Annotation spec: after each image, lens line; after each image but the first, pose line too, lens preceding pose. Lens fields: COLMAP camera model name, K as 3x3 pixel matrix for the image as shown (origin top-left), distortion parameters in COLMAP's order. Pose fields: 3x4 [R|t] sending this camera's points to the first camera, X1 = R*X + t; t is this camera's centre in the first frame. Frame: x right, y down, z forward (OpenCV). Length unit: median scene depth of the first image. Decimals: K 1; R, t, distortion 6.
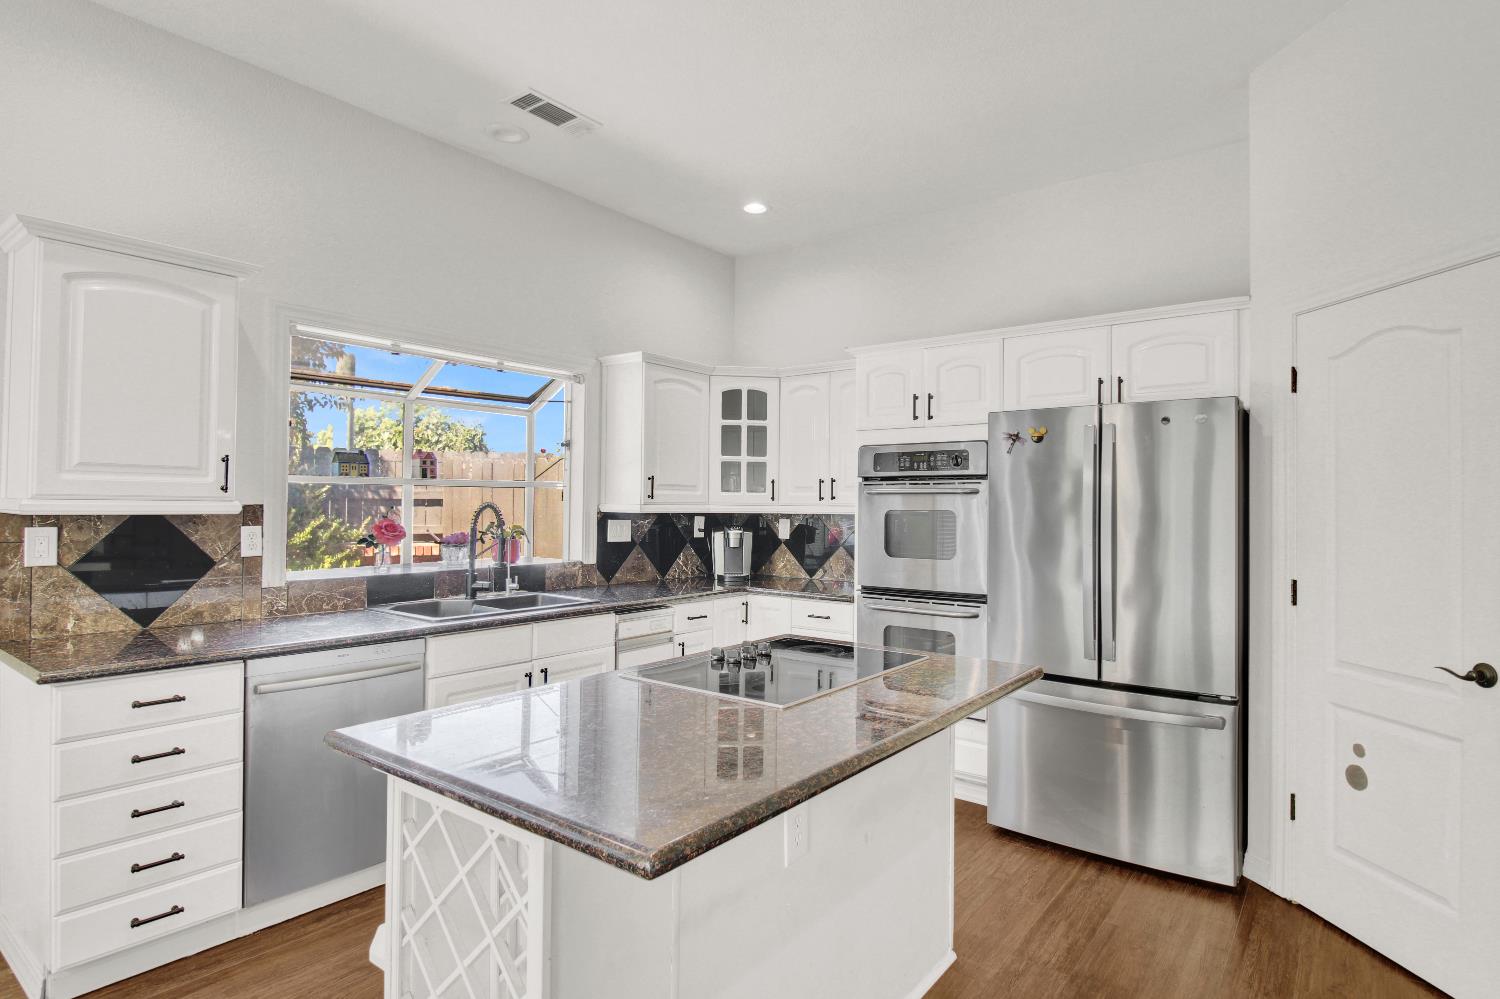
lens RADIAL K [[782.2, 0, 750.3], [0, 782.2, 495.4], [0, 0, 1]] dist [-0.004136, -0.004260]
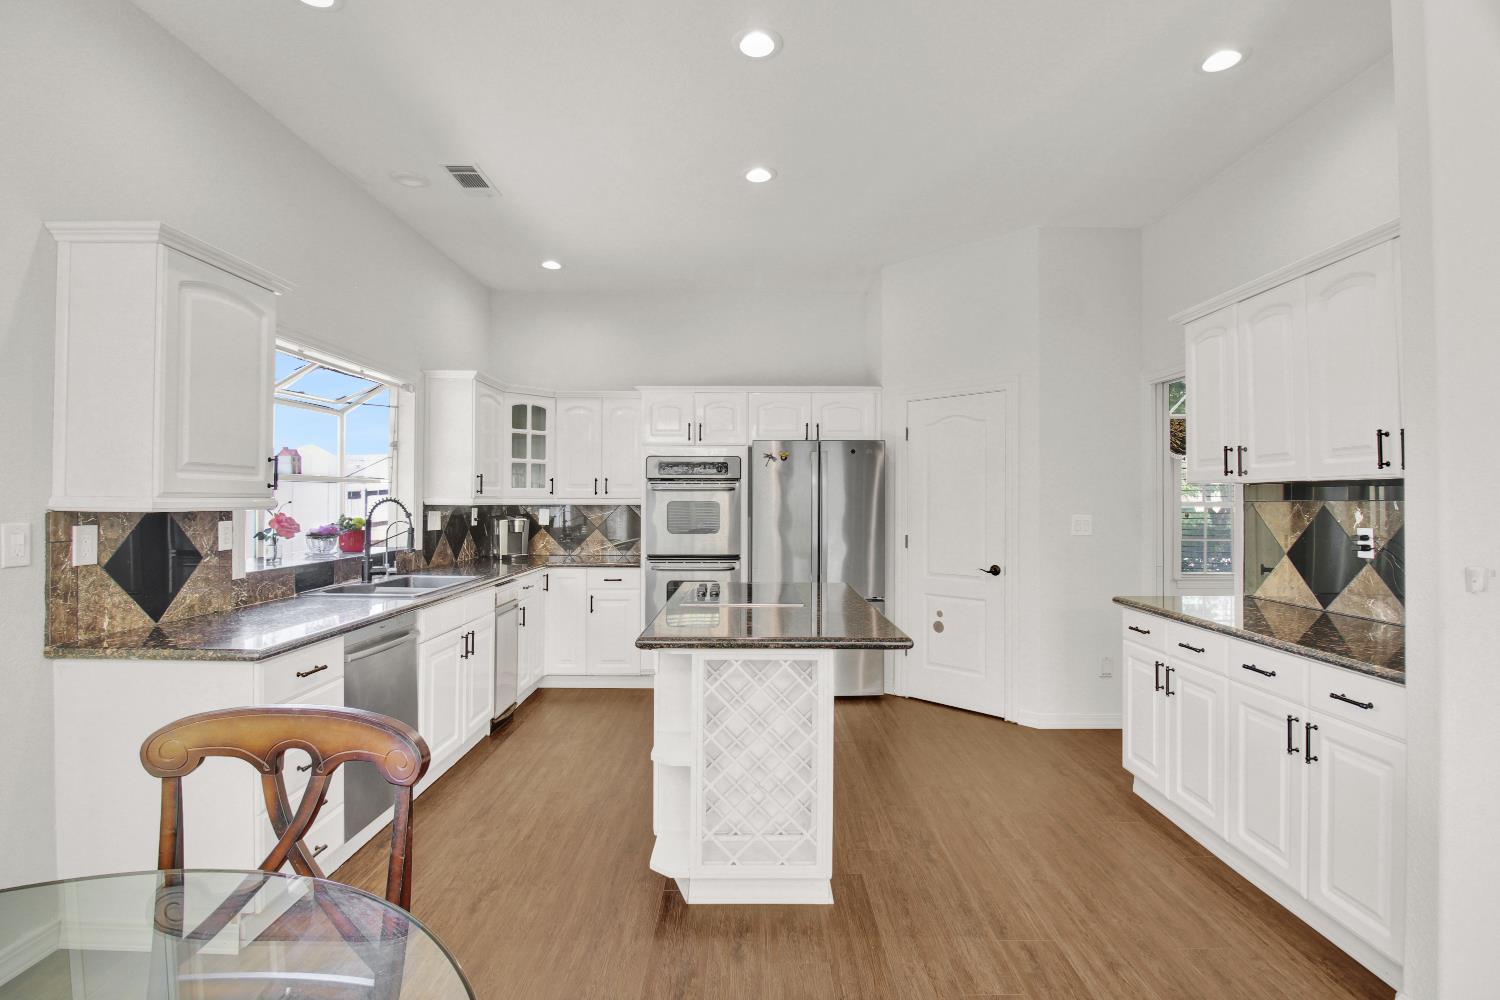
lens RADIAL K [[711.1, 0, 756.8], [0, 711.1, 493.0], [0, 0, 1]] dist [-0.013609, -0.006869]
pose [[0.786996, -0.000235, 0.616958, -0.503296], [-0.004987, 0.999965, 0.006743, -0.006237], [-0.616938, -0.008383, 0.786967, -0.133764]]
